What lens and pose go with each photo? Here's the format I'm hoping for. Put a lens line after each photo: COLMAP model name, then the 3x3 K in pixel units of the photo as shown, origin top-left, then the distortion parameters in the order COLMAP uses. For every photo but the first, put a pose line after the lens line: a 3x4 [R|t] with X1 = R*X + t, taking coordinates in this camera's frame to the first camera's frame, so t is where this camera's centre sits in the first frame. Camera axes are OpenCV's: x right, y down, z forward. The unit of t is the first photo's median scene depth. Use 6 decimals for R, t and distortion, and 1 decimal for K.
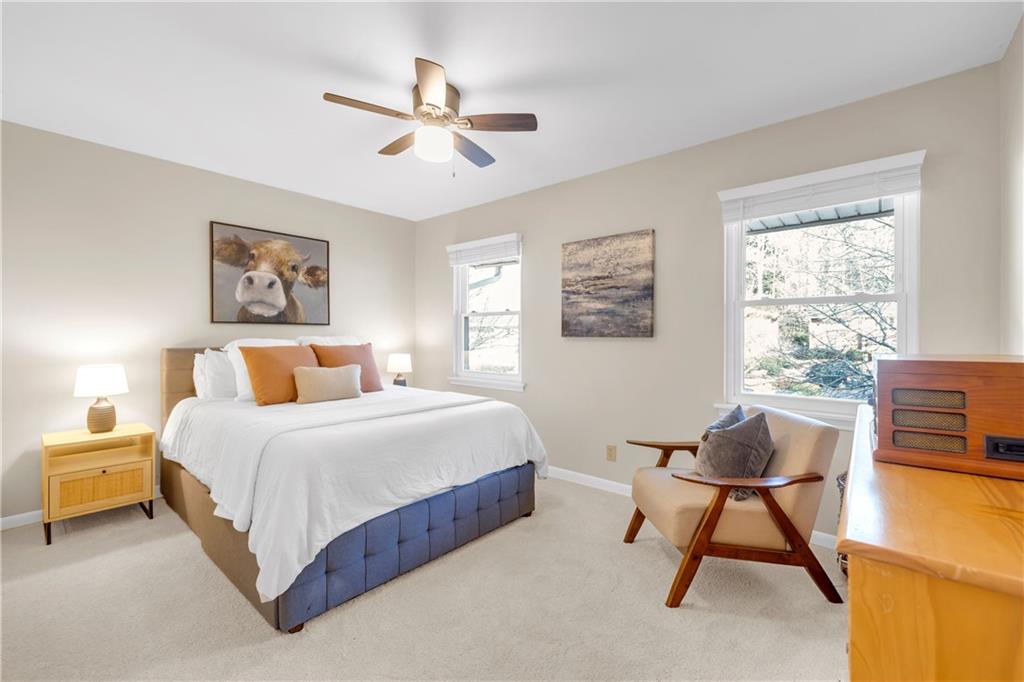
lens RADIAL K [[426.3, 0, 507.7], [0, 426.3, 337.5], [0, 0, 1]] dist [0.000335, -0.000091]
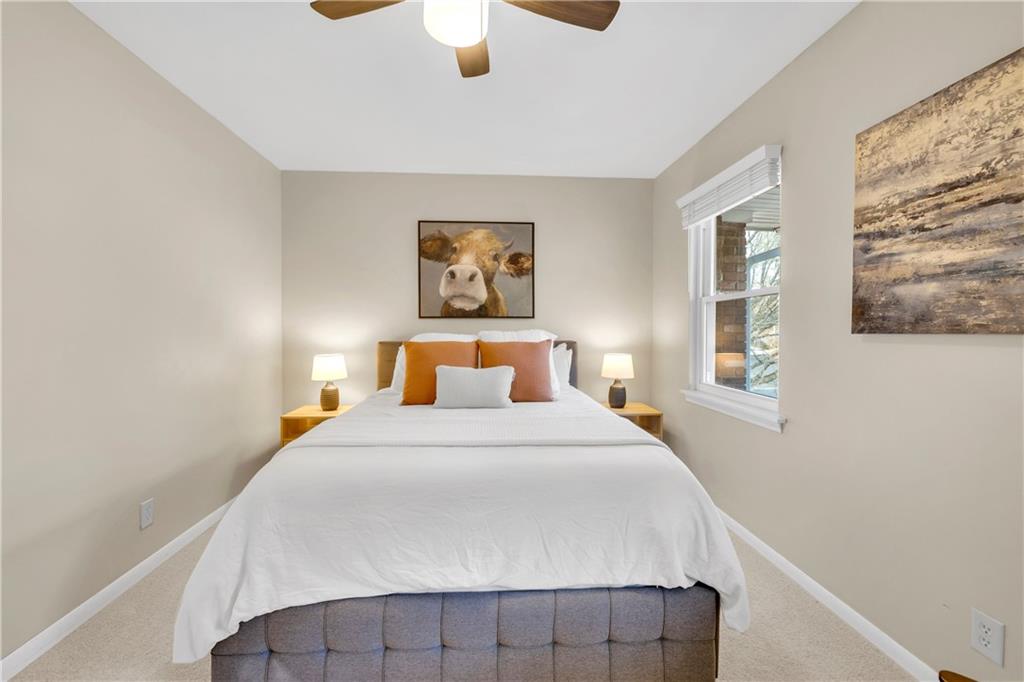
lens RADIAL K [[426.3, 0, 507.7], [0, 426.3, 337.5], [0, 0, 1]] dist [0.000335, -0.000091]
pose [[0.702268, 0.012906, -0.711796, 0.198744], [-0.004523, 0.999896, 0.013667, -0.001552], [0.711898, -0.006379, 0.702254, 0.404583]]
